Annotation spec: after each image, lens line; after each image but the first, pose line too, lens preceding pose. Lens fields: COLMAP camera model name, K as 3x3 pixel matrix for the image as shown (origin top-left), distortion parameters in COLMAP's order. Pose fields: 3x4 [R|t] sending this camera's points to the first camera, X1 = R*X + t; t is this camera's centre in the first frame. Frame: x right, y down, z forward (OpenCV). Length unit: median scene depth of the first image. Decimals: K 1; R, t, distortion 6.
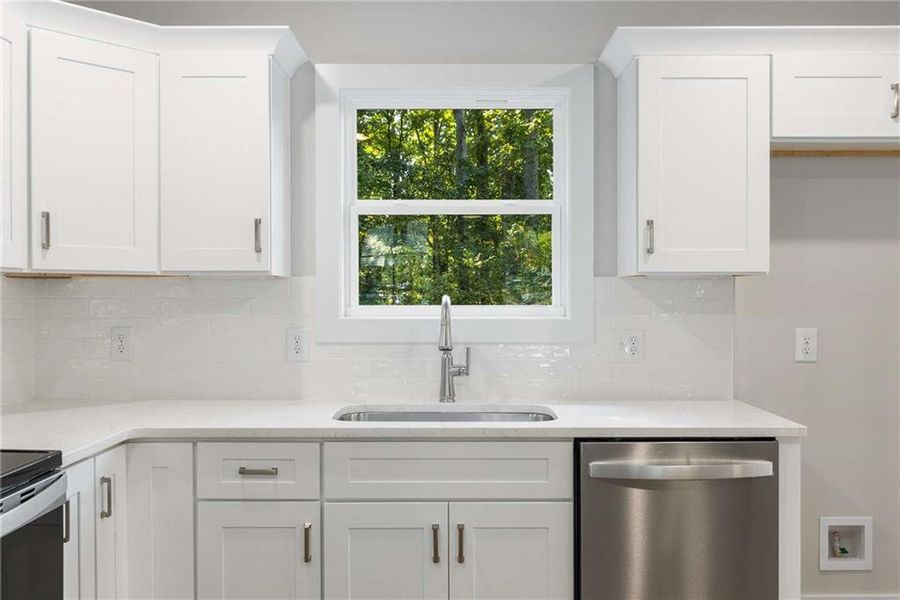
lens RADIAL K [[799.7, 0, 459.6], [0, 799.7, 299.3], [0, 0, 1]] dist [-0.011158, -0.001263]
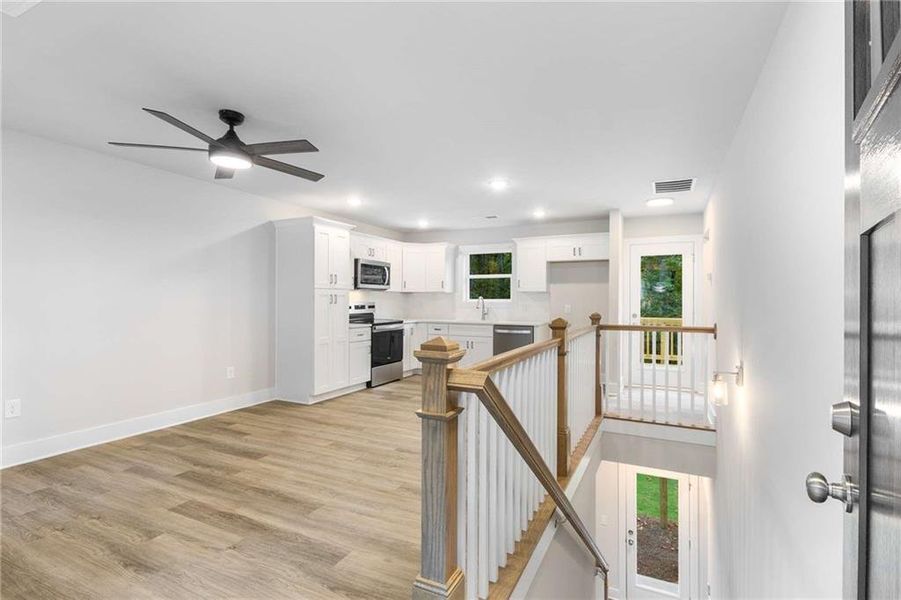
lens RADIAL K [[427.5, 0, 459.8], [0, 427.5, 297.8], [0, 0, 1]] dist [0.012796, -0.003427]
pose [[0.899781, 0.001820, -0.436339, 0.948331], [-0.007582, 0.999906, -0.011462, 0.031572], [0.436277, 0.013622, 0.899709, -1.272597]]
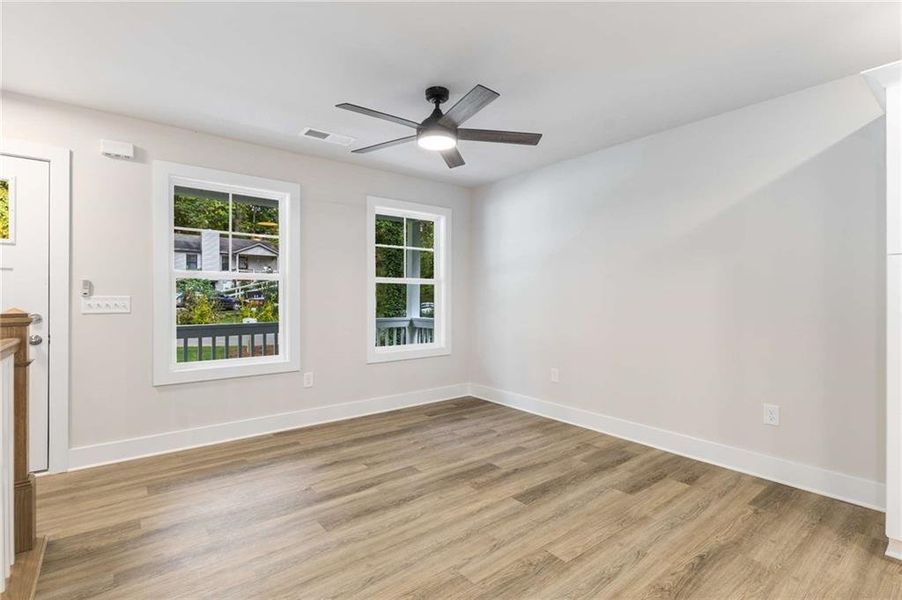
lens RADIAL K [[427.9, 0, 458.1], [0, 427.9, 297.8], [0, 0, 1]] dist [0.012796, -0.003427]
pose [[-0.781521, -0.000653, -0.623879, 0.587492], [-0.005708, 0.999965, 0.006104, 0.044506], [0.623853, 0.008331, -0.781497, 0.151796]]
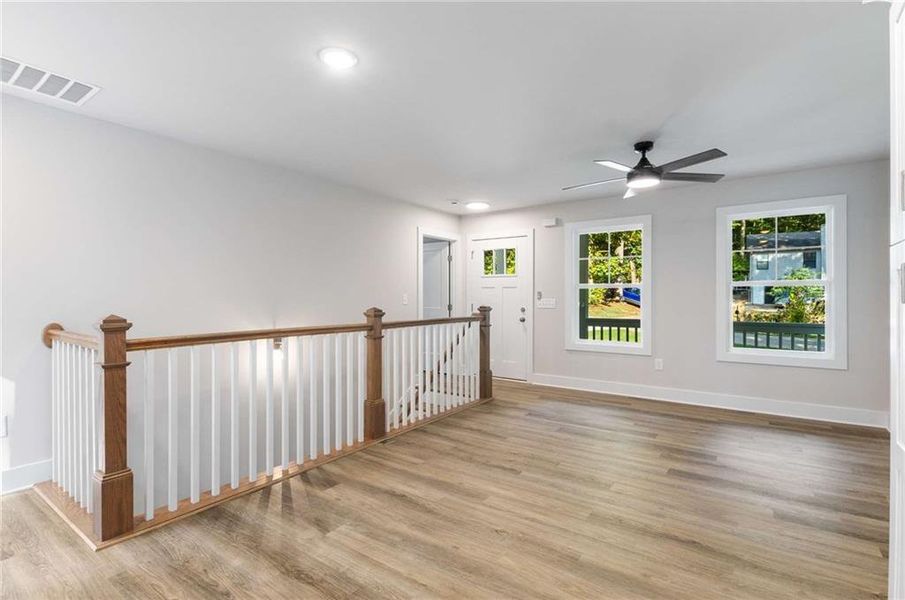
lens RADIAL K [[429.4, 0, 460.4], [0, 429.4, 296.8], [0, 0, 1]] dist [0.012796, -0.003427]
pose [[-0.819425, 0.000674, 0.573186, -0.235836], [0.003427, 0.999987, 0.003722, 0.031002], [-0.573176, 0.005014, -0.819417, 0.699092]]
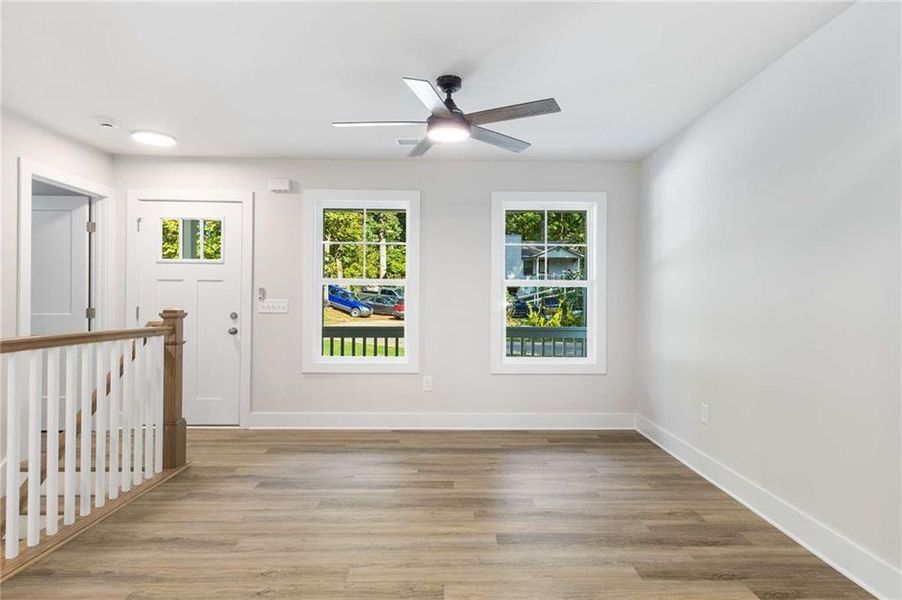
lens RADIAL K [[515.2, 0, 460.5], [0, 515.2, 302.4], [0, 0, 1]] dist [0.015566, -0.002978]
pose [[-0.999879, -0.006832, -0.013956, 0.028392], [-0.006903, 0.999963, 0.005045, 0.047889], [0.013921, 0.005141, -0.999890, 0.440455]]
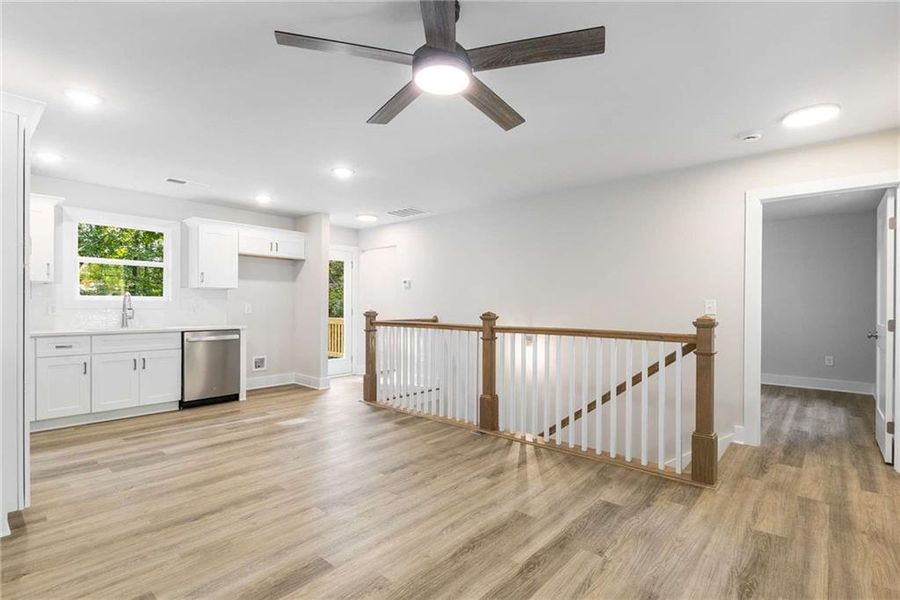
lens RADIAL K [[427.0, 0, 460.0], [0, 427.0, 305.0], [0, 0, 1]] dist [0.012796, -0.003427]
pose [[0.653657, 0.004591, 0.756777, -0.432068], [-0.001611, 0.999988, -0.004675, 0.050170], [-0.756789, 0.001837, 0.653656, -1.056302]]
